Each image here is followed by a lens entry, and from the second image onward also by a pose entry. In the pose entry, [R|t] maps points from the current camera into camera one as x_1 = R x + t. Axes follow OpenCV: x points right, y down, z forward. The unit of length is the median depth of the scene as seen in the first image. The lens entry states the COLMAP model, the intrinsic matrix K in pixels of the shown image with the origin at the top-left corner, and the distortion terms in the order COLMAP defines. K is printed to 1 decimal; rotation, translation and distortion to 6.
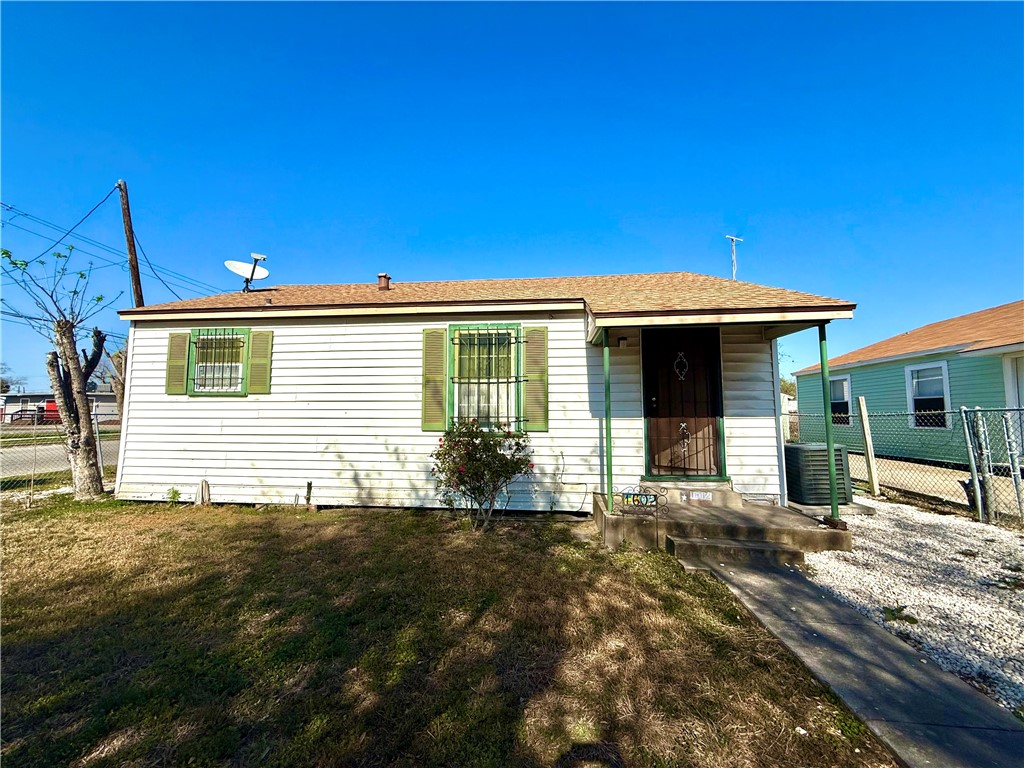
lens RADIAL K [[408.6, 0, 511.0], [0, 408.6, 381.1], [0, 0, 1]] dist [0.002972, 0.000291]
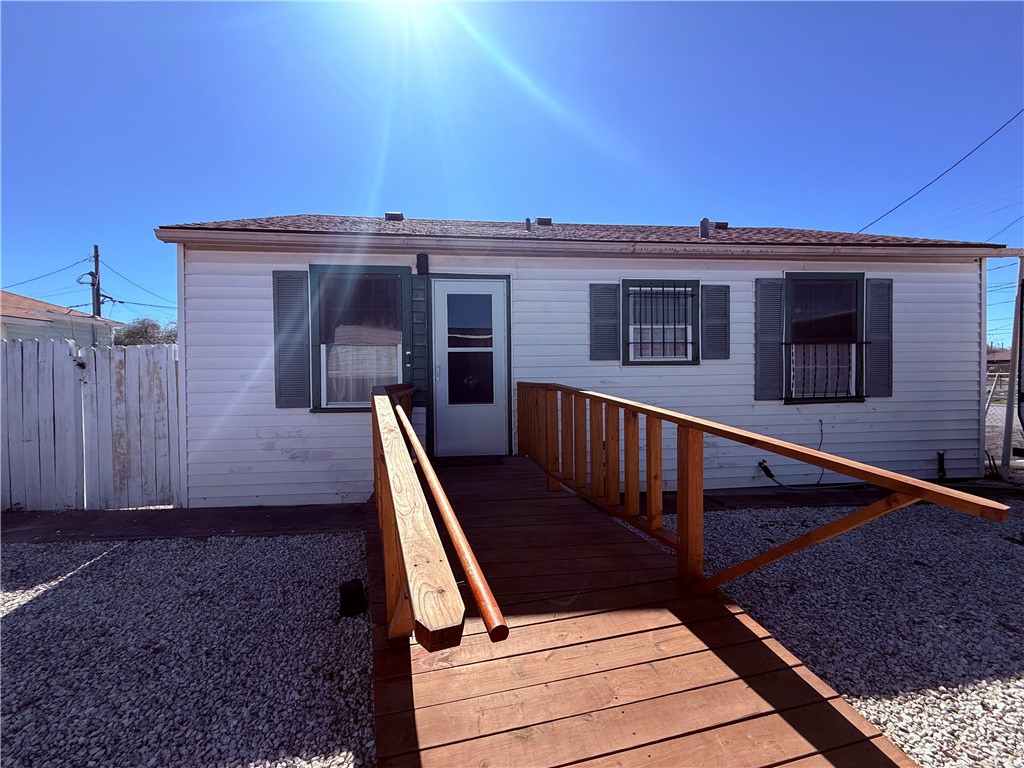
lens RADIAL K [[408.6, 0, 515.8], [0, 408.6, 384.3], [0, 0, 1]] dist [0.002972, 0.000291]
pose [[0.978852, -0.027309, 0.202740, -1.129225], [0.005311, 0.994108, 0.108263, -0.014921], [-0.204502, -0.104896, 0.973230, 0.275357]]
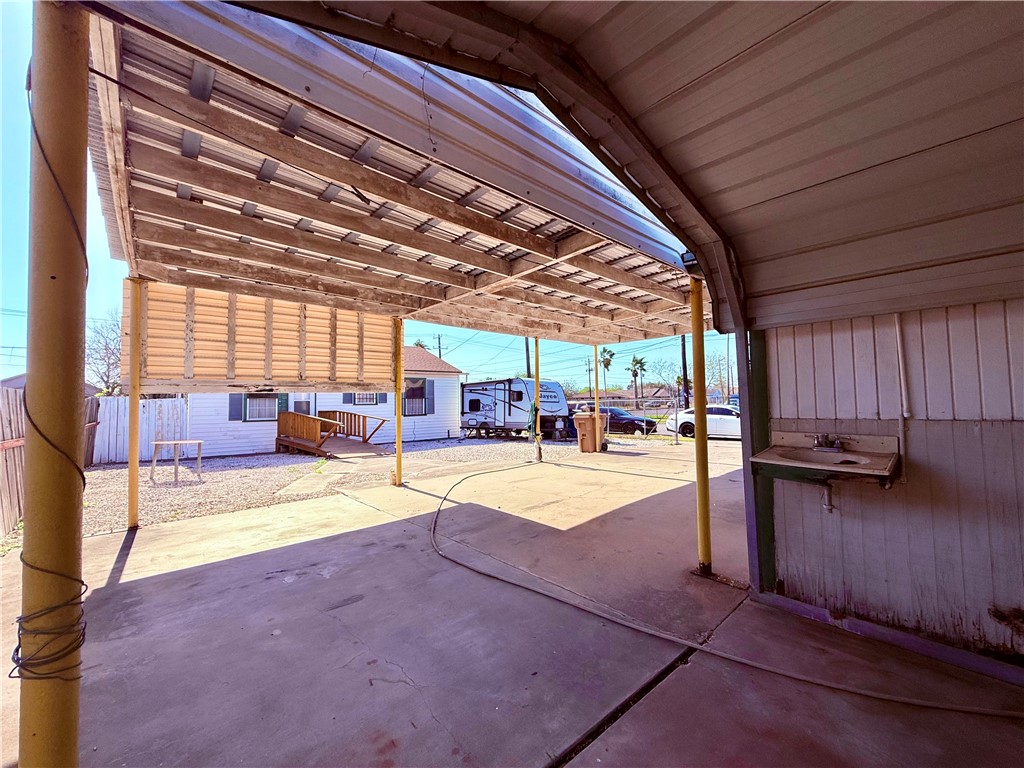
lens RADIAL K [[408.6, 0, 507.9], [0, 408.6, 386.1], [0, 0, 1]] dist [0.002972, 0.000291]
pose [[0.678461, 0.009750, 0.734572, -1.949600], [-0.039317, 0.998961, 0.023055, -0.173654], [-0.733584, -0.044523, 0.678139, -1.351509]]
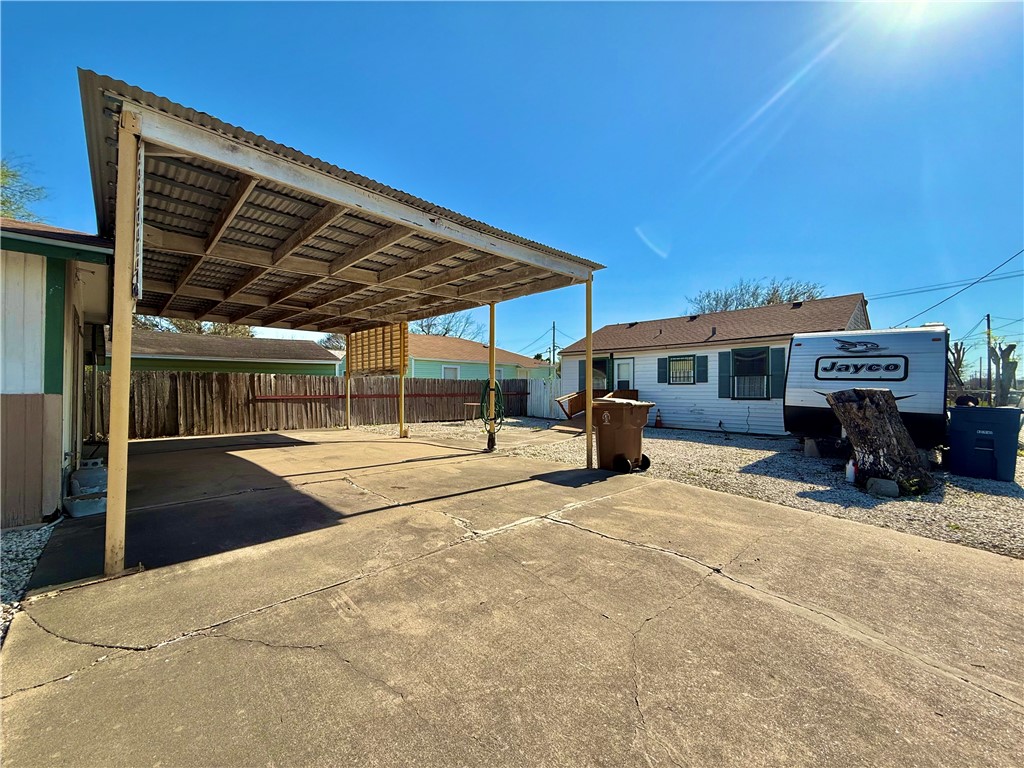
lens RADIAL K [[408.6, 0, 508.9], [0, 408.6, 388.5], [0, 0, 1]] dist [0.002972, 0.000291]
pose [[0.760291, -0.010706, -0.649495, 0.036359], [0.062448, 0.996438, 0.056676, -0.130500], [0.646574, -0.083650, 0.758251, -1.343472]]
